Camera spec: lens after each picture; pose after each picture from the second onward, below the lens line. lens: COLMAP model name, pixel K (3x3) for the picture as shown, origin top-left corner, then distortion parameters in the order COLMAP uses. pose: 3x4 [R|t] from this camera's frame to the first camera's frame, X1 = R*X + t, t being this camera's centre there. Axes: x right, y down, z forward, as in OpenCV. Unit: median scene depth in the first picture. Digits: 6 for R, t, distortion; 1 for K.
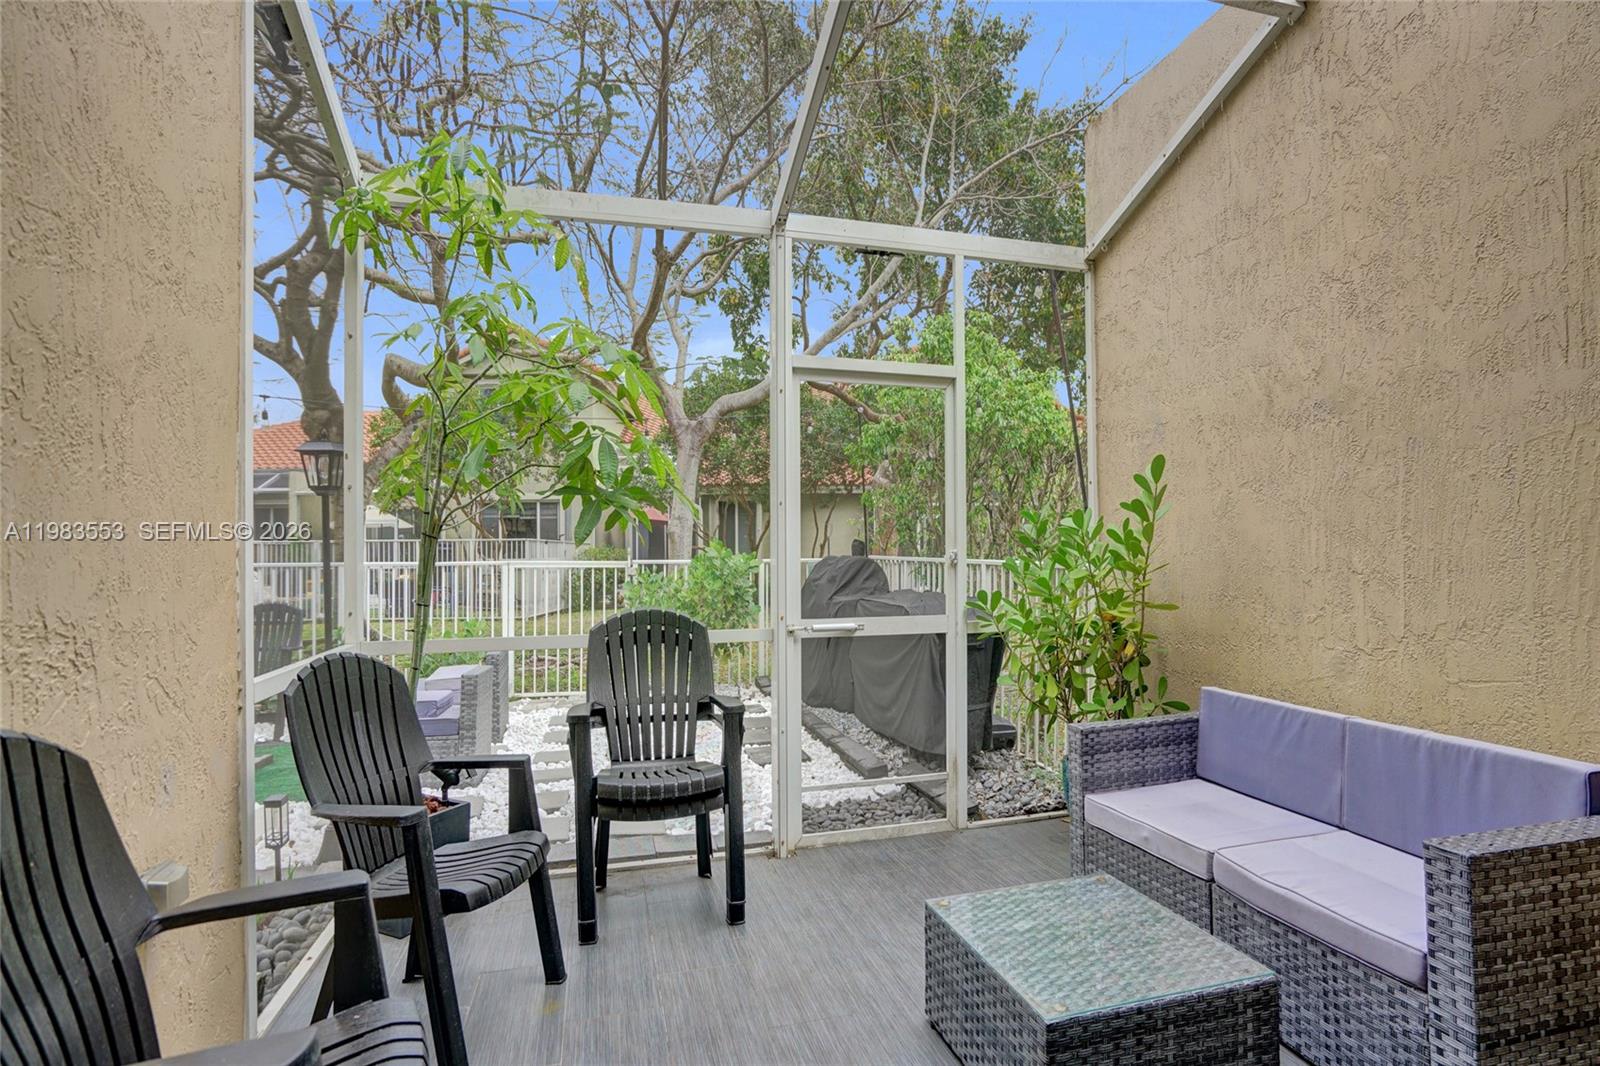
lens RADIAL K [[774.4, 0, 799.3], [0, 774.4, 552.8], [0, 0, 1]] dist [-0.027468, 0.000409]
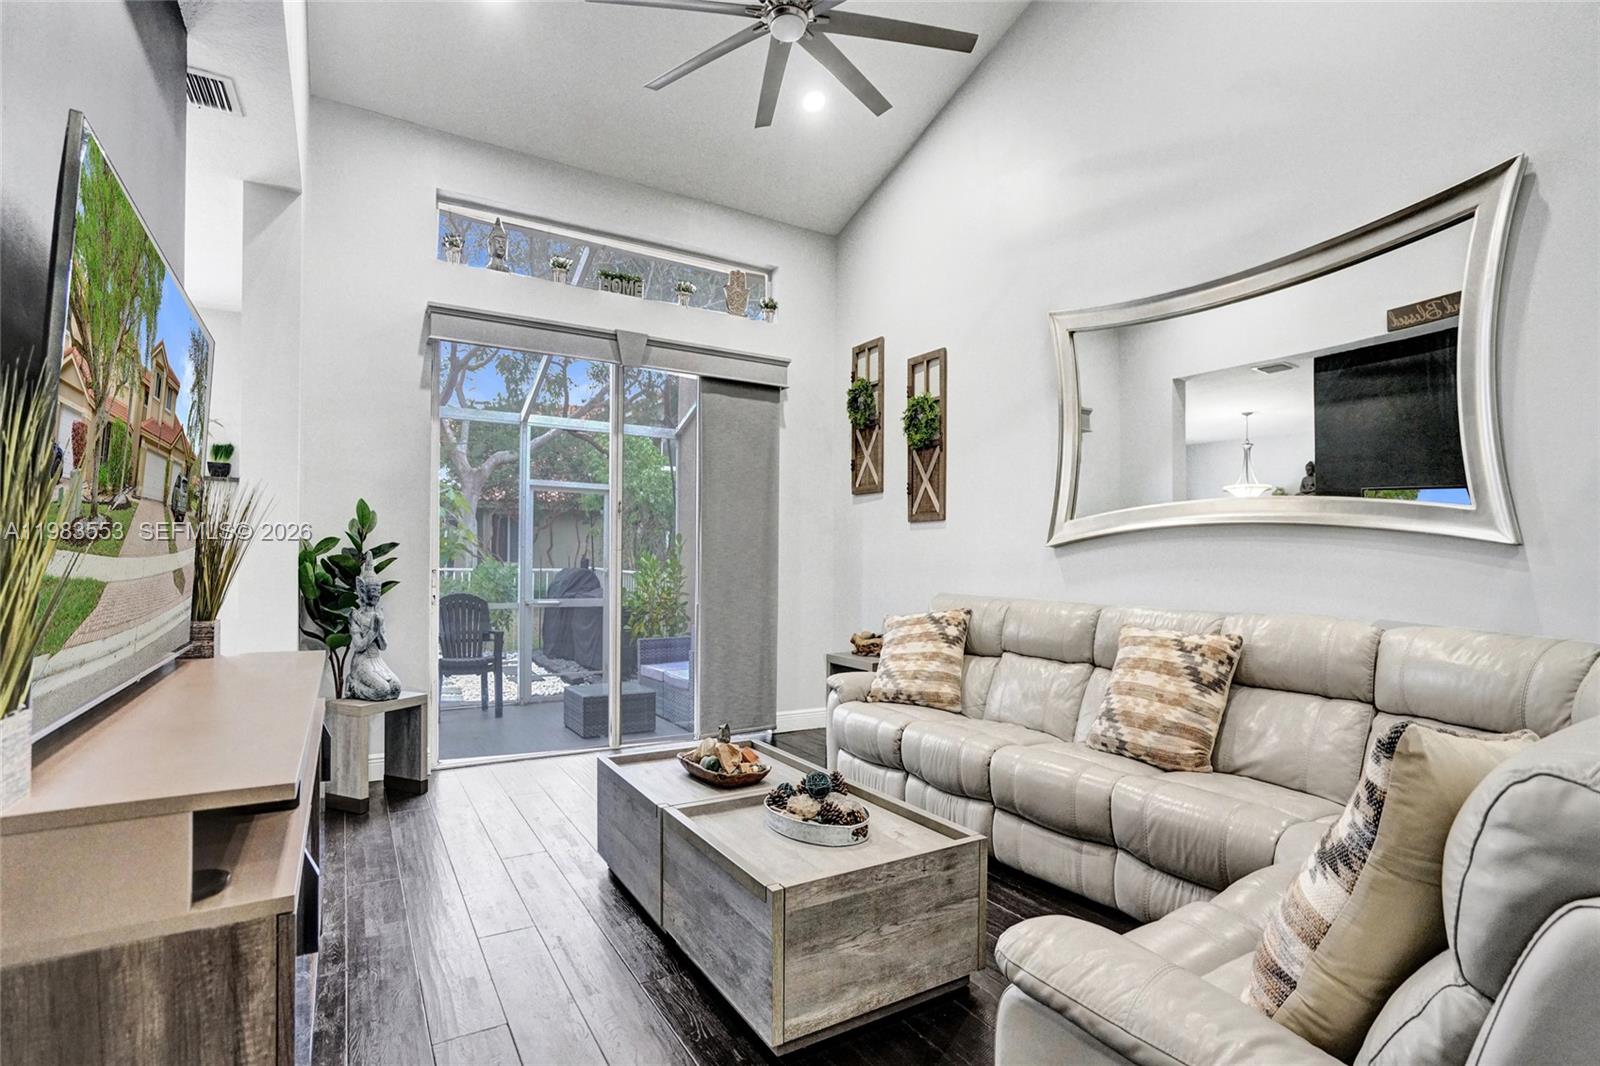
lens RADIAL K [[774.4, 0, 799.3], [0, 774.4, 552.8], [0, 0, 1]] dist [-0.027468, 0.000409]
pose [[0.961836, 0.014795, 0.273225, 0.092931], [-0.013149, 0.999883, -0.007854, -0.028959], [-0.273309, 0.003962, 0.961918, -0.939283]]
